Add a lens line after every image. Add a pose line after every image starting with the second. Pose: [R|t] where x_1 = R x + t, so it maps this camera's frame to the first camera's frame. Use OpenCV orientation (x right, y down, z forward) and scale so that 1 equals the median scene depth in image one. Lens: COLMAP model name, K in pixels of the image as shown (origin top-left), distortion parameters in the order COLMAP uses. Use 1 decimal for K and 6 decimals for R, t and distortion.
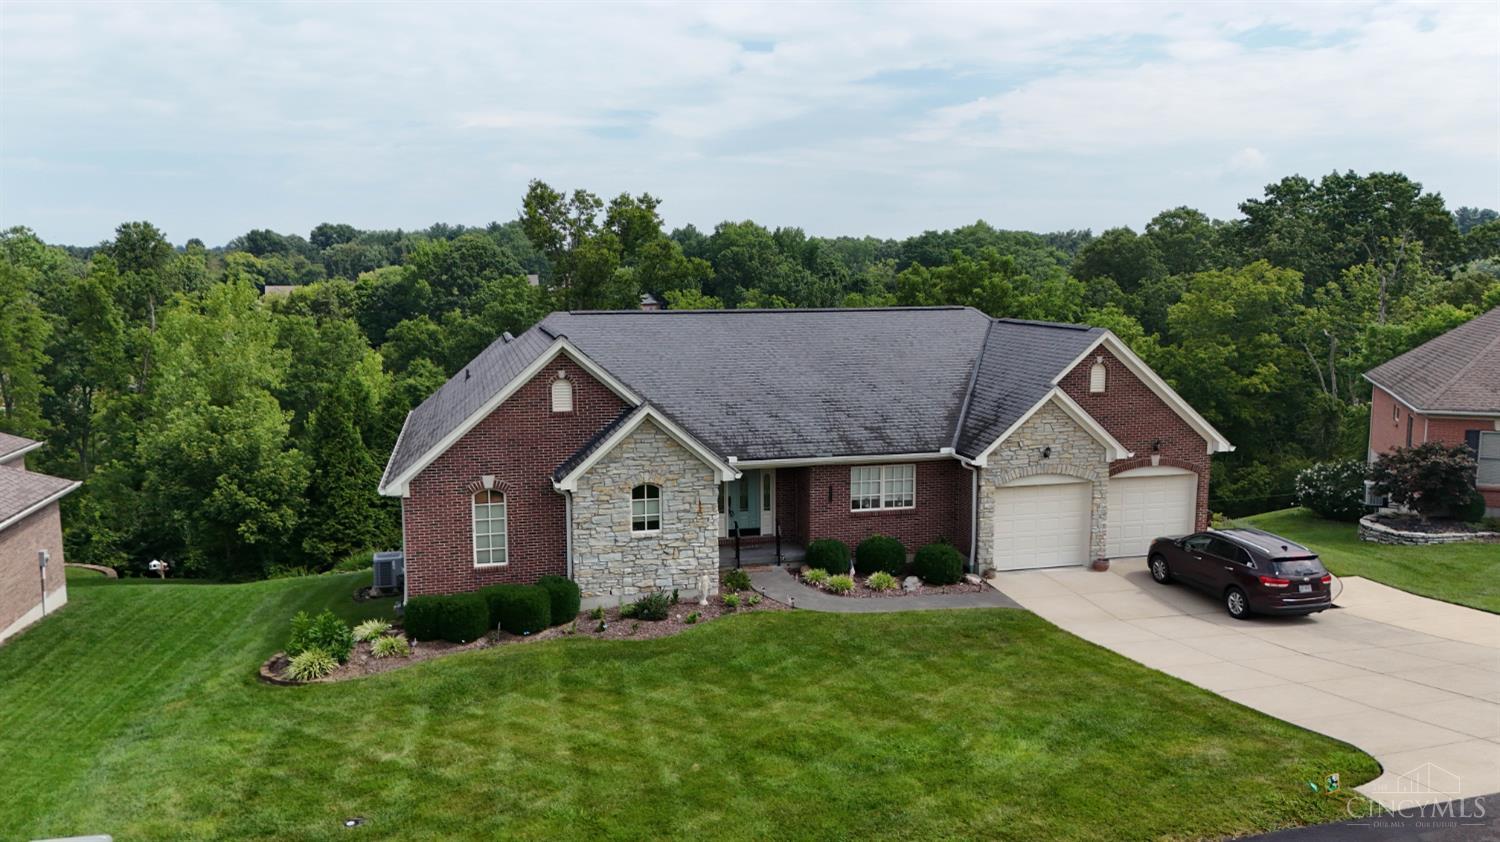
lens RADIAL K [[1107.1, 0, 760.4], [0, 1107.1, 423.9], [0, 0, 1]] dist [0.029838, 0.000059]
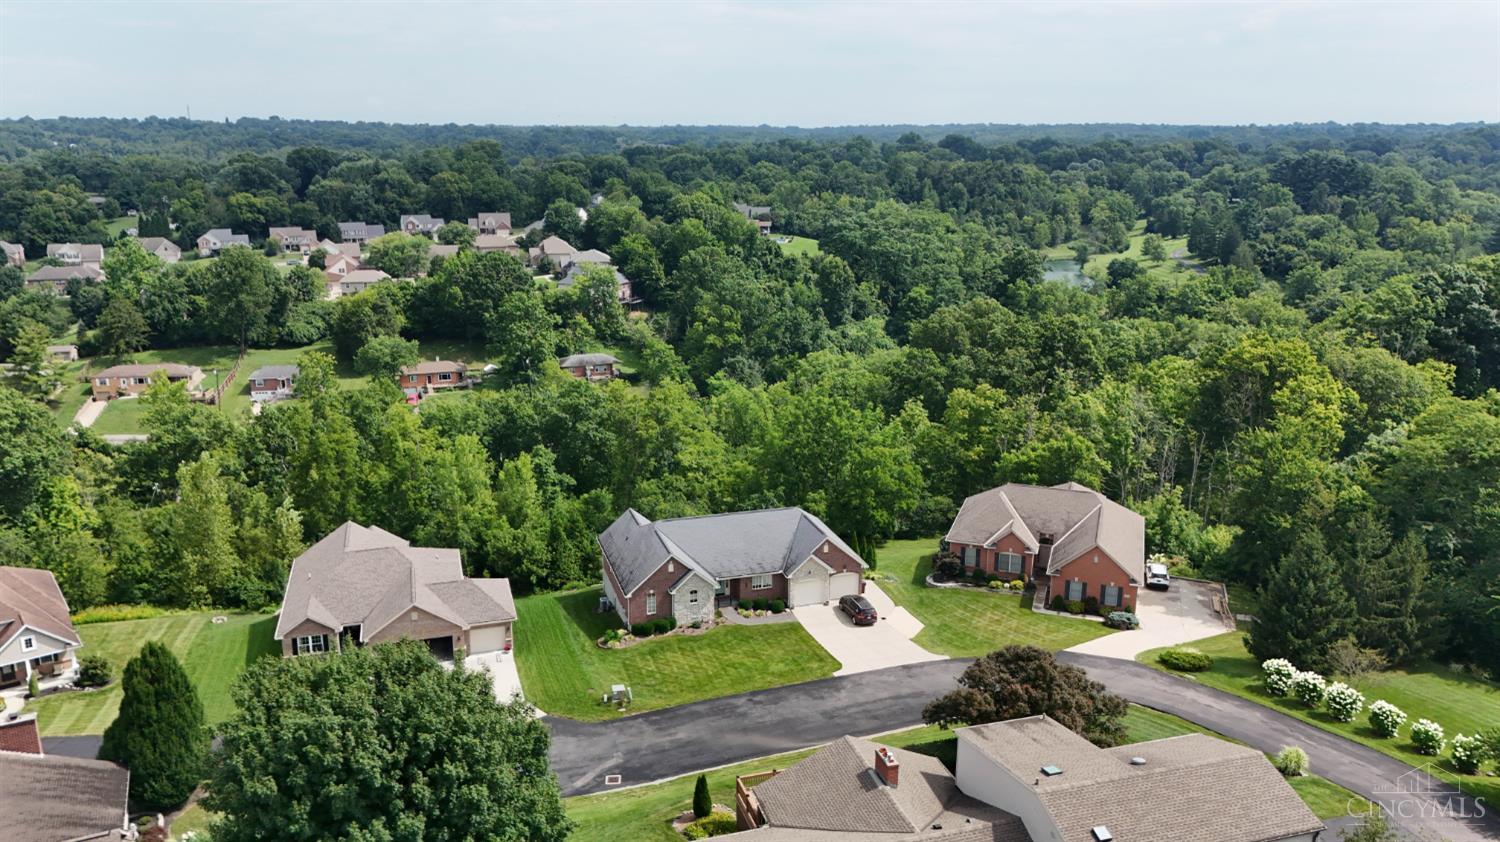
lens RADIAL K [[1112.4, 0, 750.0], [0, 1112.4, 421.0], [0, 0, 1]] dist [0.067127, -0.072368]
pose [[0.999234, -0.009184, 0.038028, -0.053420], [0.004614, 0.992934, 0.118579, -0.917549], [-0.038849, -0.118313, 0.992216, -2.527131]]
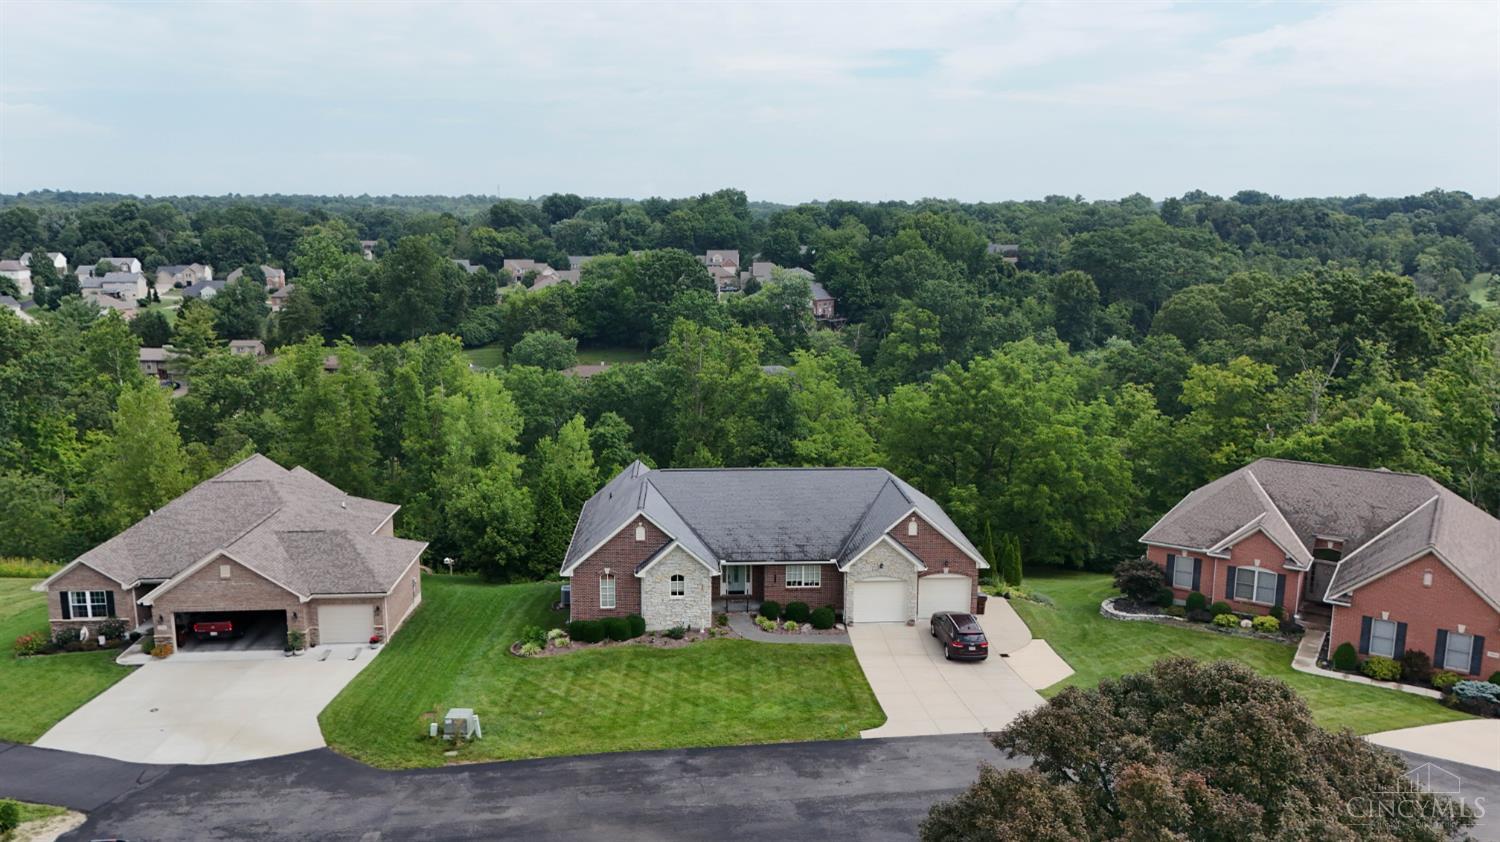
lens RADIAL K [[1112.4, 0, 750.0], [0, 1112.4, 421.0], [0, 0, 1]] dist [0.067127, -0.072368]
pose [[0.979935, 0.039190, -0.195428, 0.447679], [-0.029845, 0.998276, 0.050537, -0.359231], [0.197071, -0.043691, 0.979415, -1.087591]]
